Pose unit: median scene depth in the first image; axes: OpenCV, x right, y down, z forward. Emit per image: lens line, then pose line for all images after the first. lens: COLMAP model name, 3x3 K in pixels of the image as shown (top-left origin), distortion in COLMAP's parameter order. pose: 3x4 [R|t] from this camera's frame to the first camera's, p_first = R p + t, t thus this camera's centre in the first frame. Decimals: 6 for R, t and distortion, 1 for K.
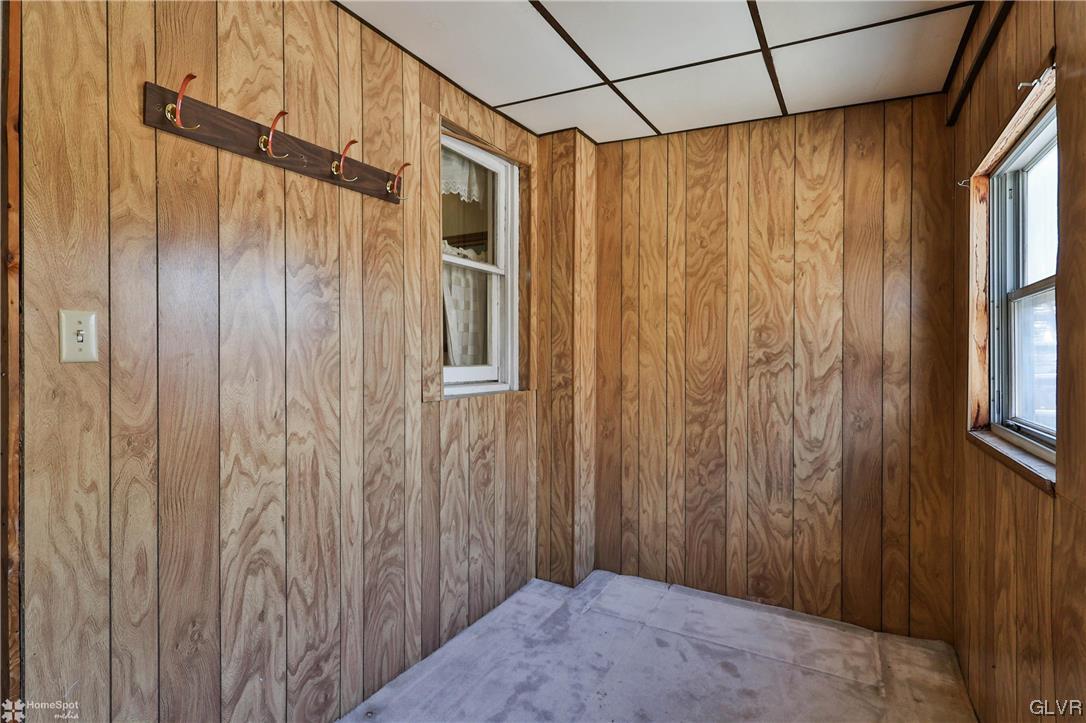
lens RADIAL K [[546.5, 0, 543.0], [0, 546.5, 361.5], [0, 0, 1]] dist [-0.001520, 0.000560]
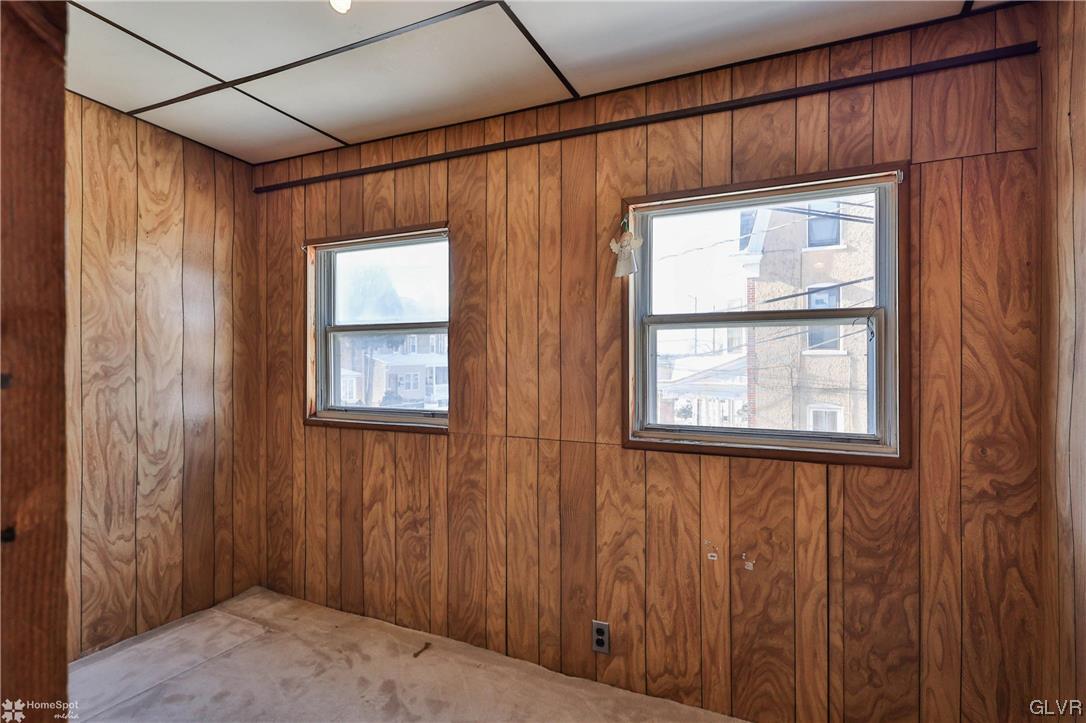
lens RADIAL K [[546.5, 0, 543.0], [0, 546.5, 361.5], [0, 0, 1]] dist [-0.001520, 0.000560]
pose [[-0.072040, -0.009698, 0.997355, -0.556502], [0.010011, 0.999895, 0.010446, -0.027456], [-0.997352, 0.010737, -0.071935, 0.363606]]
